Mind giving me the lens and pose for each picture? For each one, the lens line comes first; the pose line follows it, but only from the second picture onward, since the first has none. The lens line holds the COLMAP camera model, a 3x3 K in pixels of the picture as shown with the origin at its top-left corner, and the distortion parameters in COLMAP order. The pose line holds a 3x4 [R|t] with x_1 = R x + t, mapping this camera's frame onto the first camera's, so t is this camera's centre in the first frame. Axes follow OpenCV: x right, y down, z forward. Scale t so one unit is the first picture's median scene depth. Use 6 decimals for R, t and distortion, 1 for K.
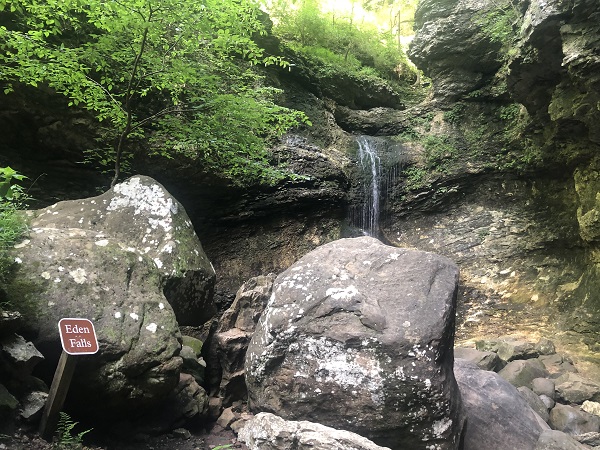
lens RADIAL K [[483.5, 0, 302.8], [0, 483.5, 221.7], [0, 0, 1]] dist [0.057080, -0.029398]
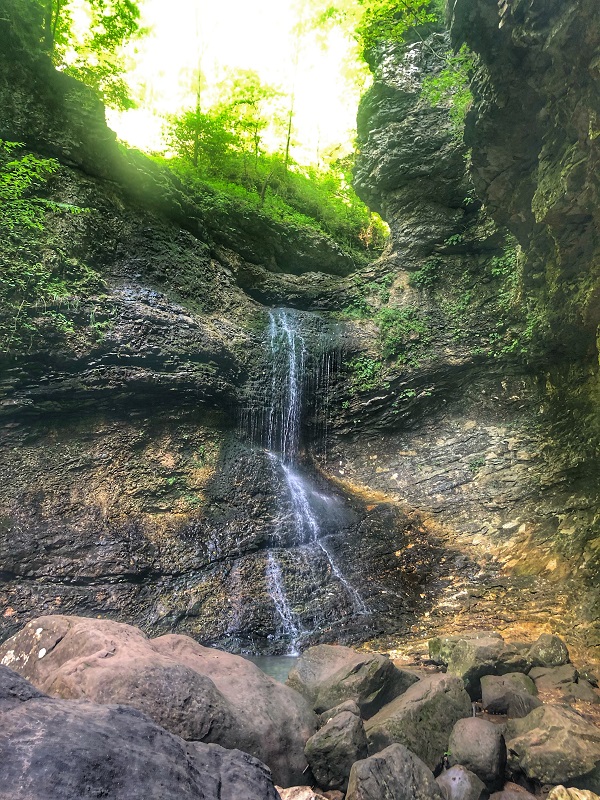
lens RADIAL K [[644.7, 0, 294.2], [0, 644.7, 407.2], [0, 0, 1]] dist [0.057080, -0.029398]
pose [[0.999989, 0.004739, -0.000643, 0.153272], [-0.004782, 0.992735, -0.120228, 0.057840], [0.000069, 0.120230, 0.992746, 0.194959]]
